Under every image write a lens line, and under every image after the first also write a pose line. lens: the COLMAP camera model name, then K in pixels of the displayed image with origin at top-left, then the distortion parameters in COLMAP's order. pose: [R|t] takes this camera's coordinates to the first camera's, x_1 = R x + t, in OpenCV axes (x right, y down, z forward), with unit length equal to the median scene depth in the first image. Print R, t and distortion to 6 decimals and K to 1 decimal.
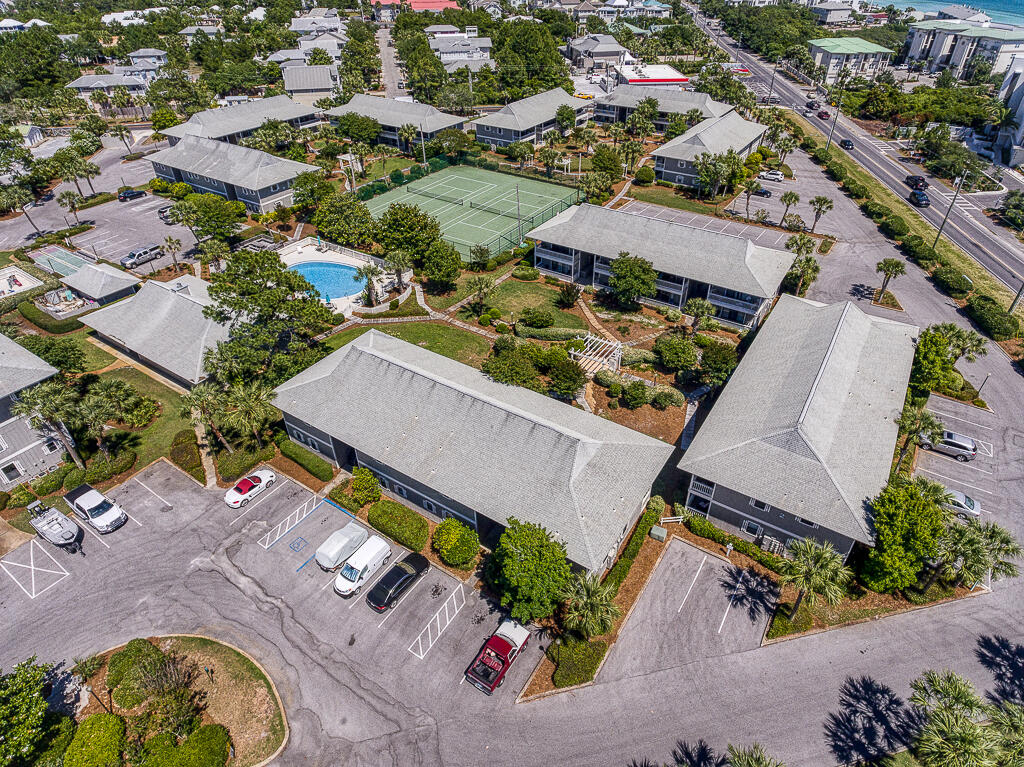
lens RADIAL K [[600.9, 0, 525.3], [0, 600.9, 361.8], [0, 0, 1]] dist [0.001816, 0.000015]
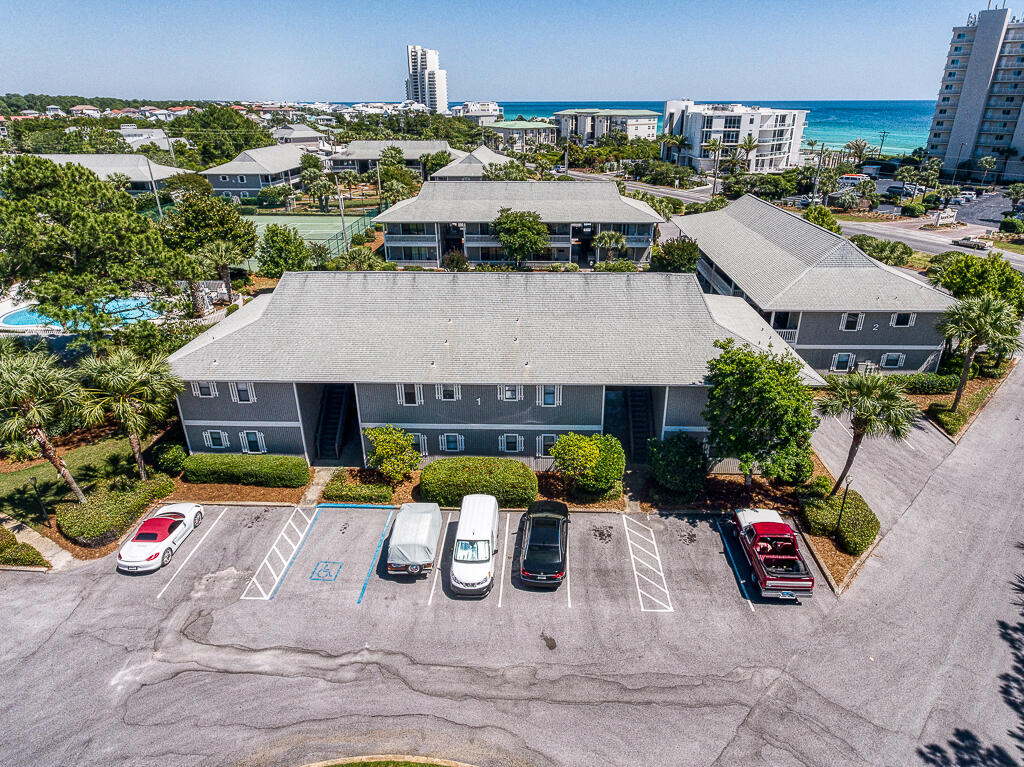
lens RADIAL K [[611.6, 0, 526.3], [0, 611.6, 363.1], [0, 0, 1]] dist [0.001599, 0.000931]
pose [[0.856658, -0.205246, 0.473299, -0.214849], [0.297182, 0.946264, -0.127545, 0.121153], [-0.421688, 0.249918, 0.871619, 0.194468]]
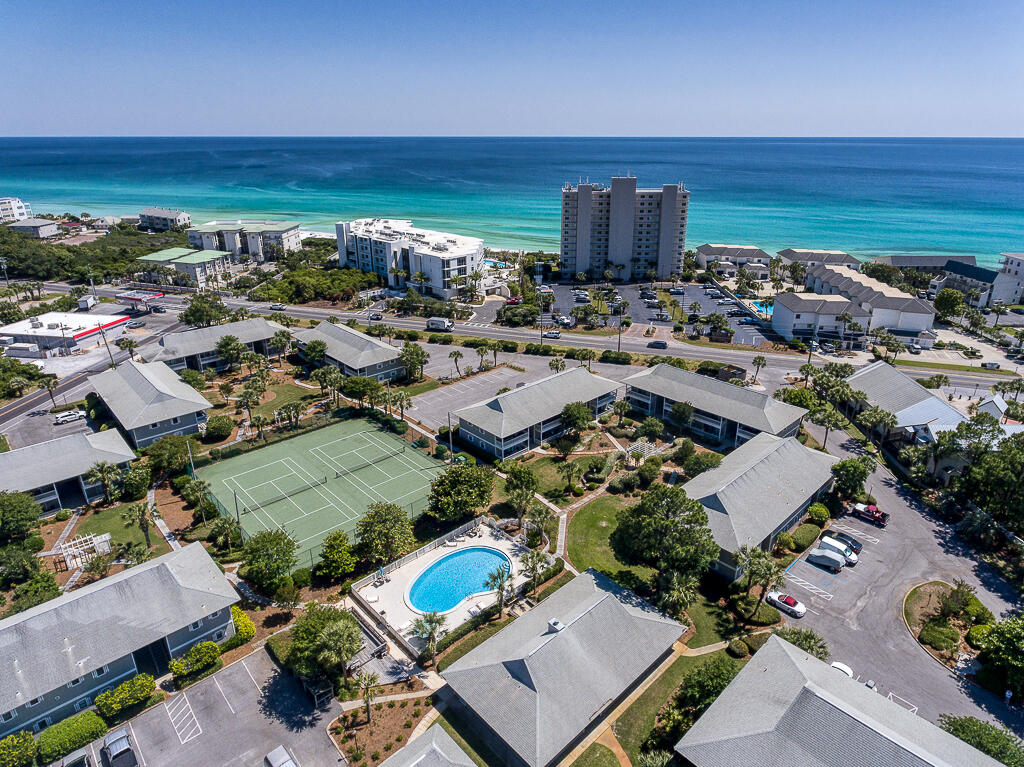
lens RADIAL K [[611.6, 0, 526.3], [0, 611.6, 363.1], [0, 0, 1]] dist [0.001599, 0.000931]
pose [[0.230321, -0.341227, 0.911327, -0.894654], [0.557168, 0.814046, 0.163989, -0.428382], [-0.797819, 0.469992, 0.377613, 0.359101]]
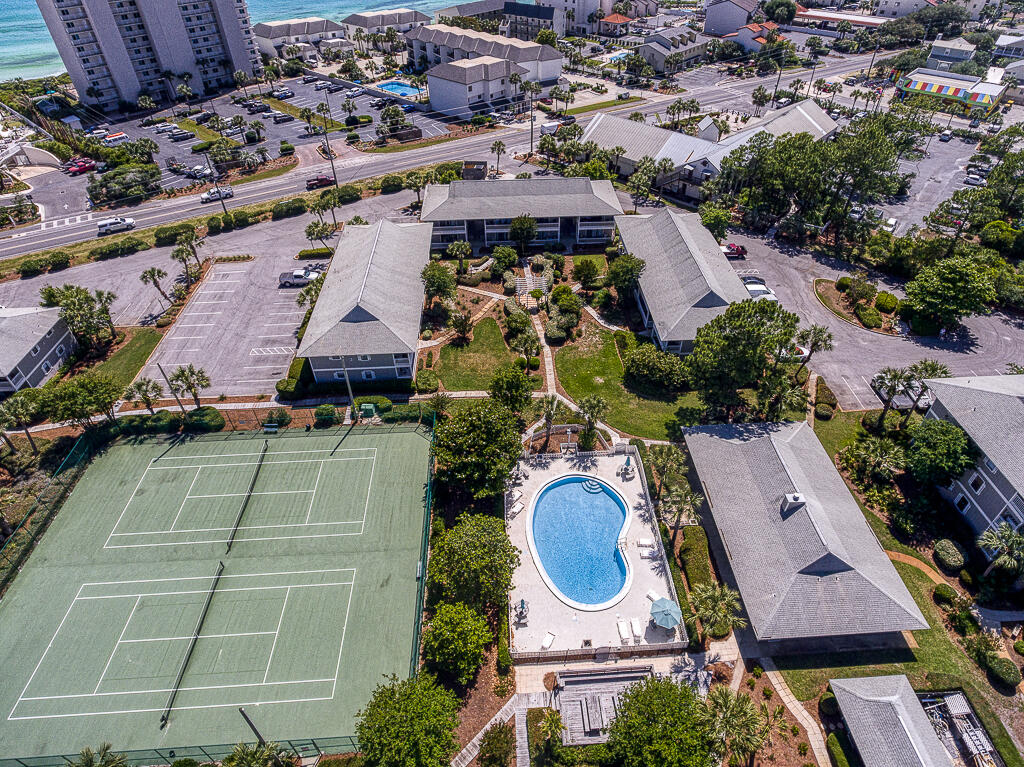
lens RADIAL K [[600.9, 0, 525.3], [0, 600.9, 361.8], [0, 0, 1]] dist [0.001816, 0.000015]
pose [[-0.589076, -0.510827, 0.626136, -0.534564], [0.468355, 0.415597, 0.779694, -0.671387], [-0.658509, 0.752553, -0.005570, 0.770800]]
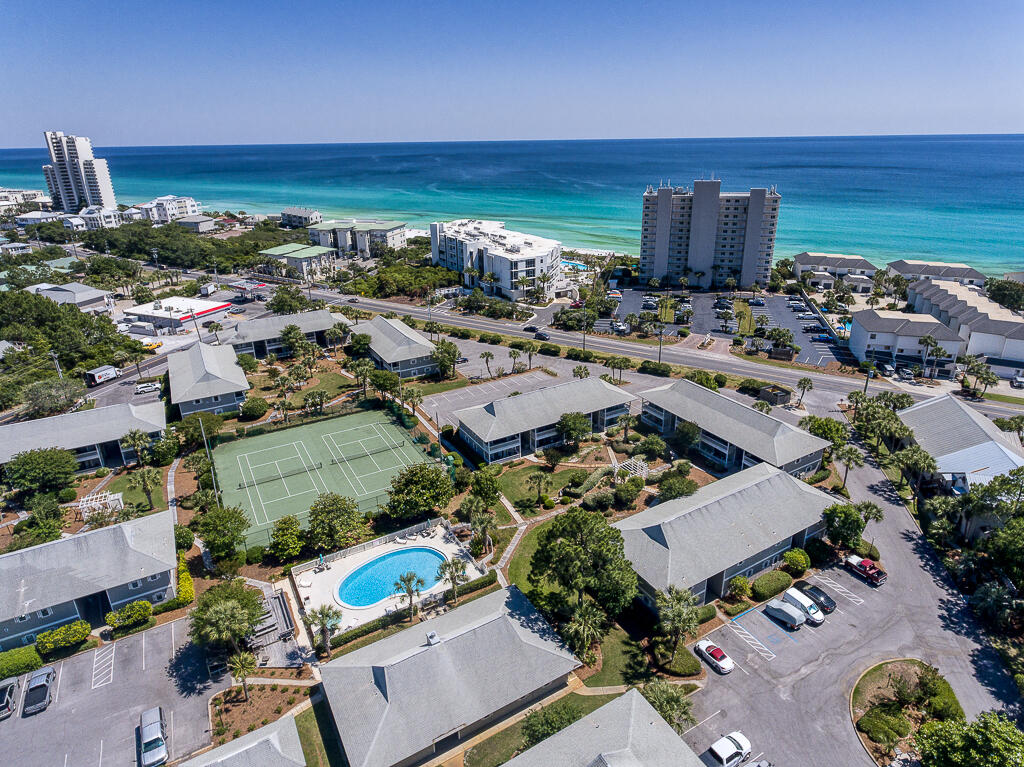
lens RADIAL K [[600.9, 0, 525.3], [0, 600.9, 361.8], [0, 0, 1]] dist [0.001816, 0.000015]
pose [[0.444443, -0.318644, 0.837219, -0.784265], [0.524760, 0.850062, 0.044960, -0.304257], [-0.726015, 0.419357, 0.545016, 0.180601]]
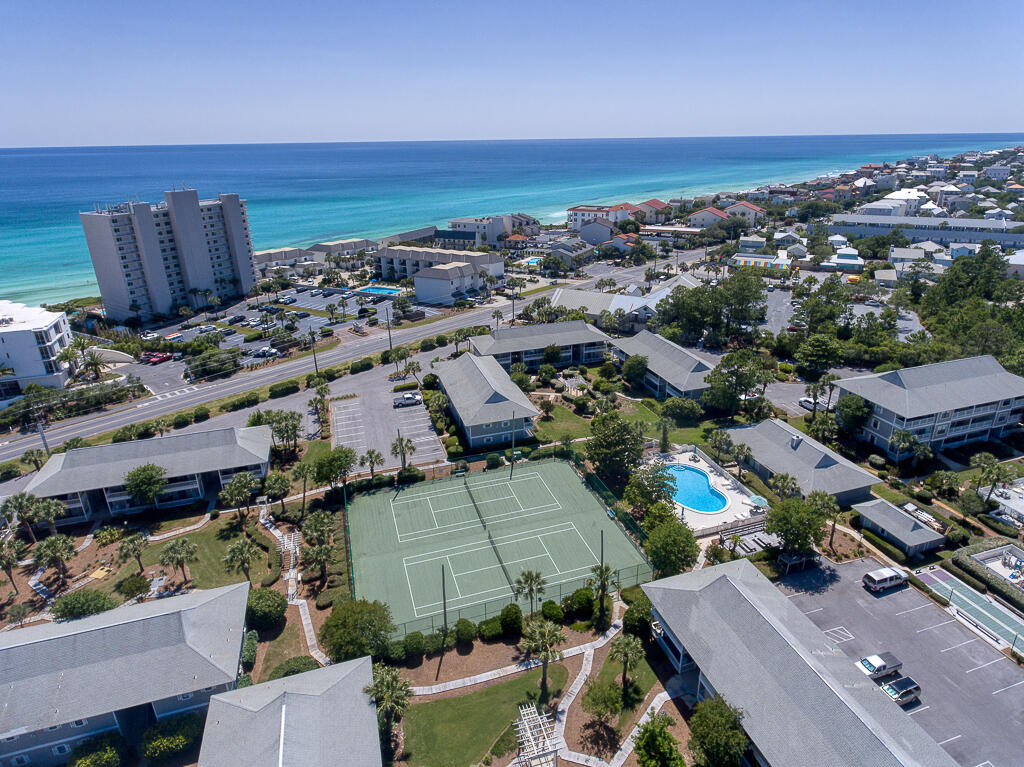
lens RADIAL K [[600.9, 0, 525.3], [0, 600.9, 361.8], [0, 0, 1]] dist [0.001816, 0.000015]
pose [[-0.777676, -0.209810, 0.592621, -0.613374], [0.372262, 0.605942, 0.703032, -1.021600], [-0.506598, 0.767342, -0.393122, 1.217151]]
